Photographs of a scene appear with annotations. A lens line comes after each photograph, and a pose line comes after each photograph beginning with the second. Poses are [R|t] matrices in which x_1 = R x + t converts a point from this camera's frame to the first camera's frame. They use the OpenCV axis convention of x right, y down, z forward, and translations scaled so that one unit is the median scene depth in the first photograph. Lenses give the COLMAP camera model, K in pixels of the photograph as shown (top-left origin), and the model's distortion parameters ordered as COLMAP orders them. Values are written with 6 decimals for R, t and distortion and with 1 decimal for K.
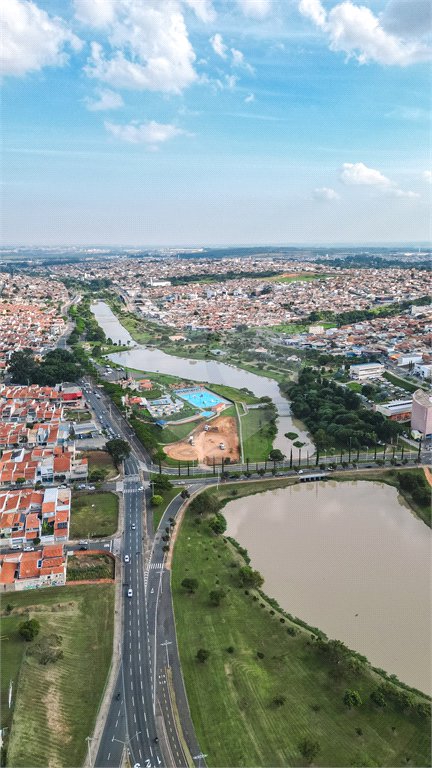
lens RADIAL K [[547.3, 0, 213.9], [0, 547.3, 374.0], [0, 0, 1]] dist [0.070035, -0.057099]
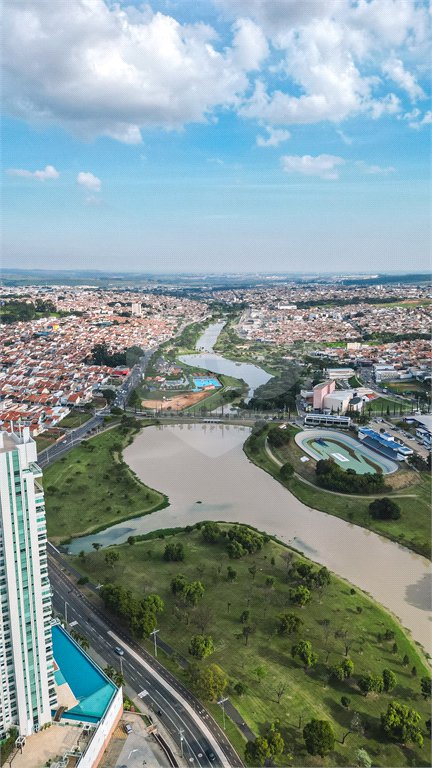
lens RADIAL K [[547.3, 0, 216.5], [0, 547.3, 377.5], [0, 0, 1]] dist [0.070035, -0.057099]
pose [[0.943957, 0.067265, -0.323142, 0.139807], [-0.080084, 0.996435, -0.026524, 0.020406], [0.320206, 0.050916, 0.945979, -0.103276]]
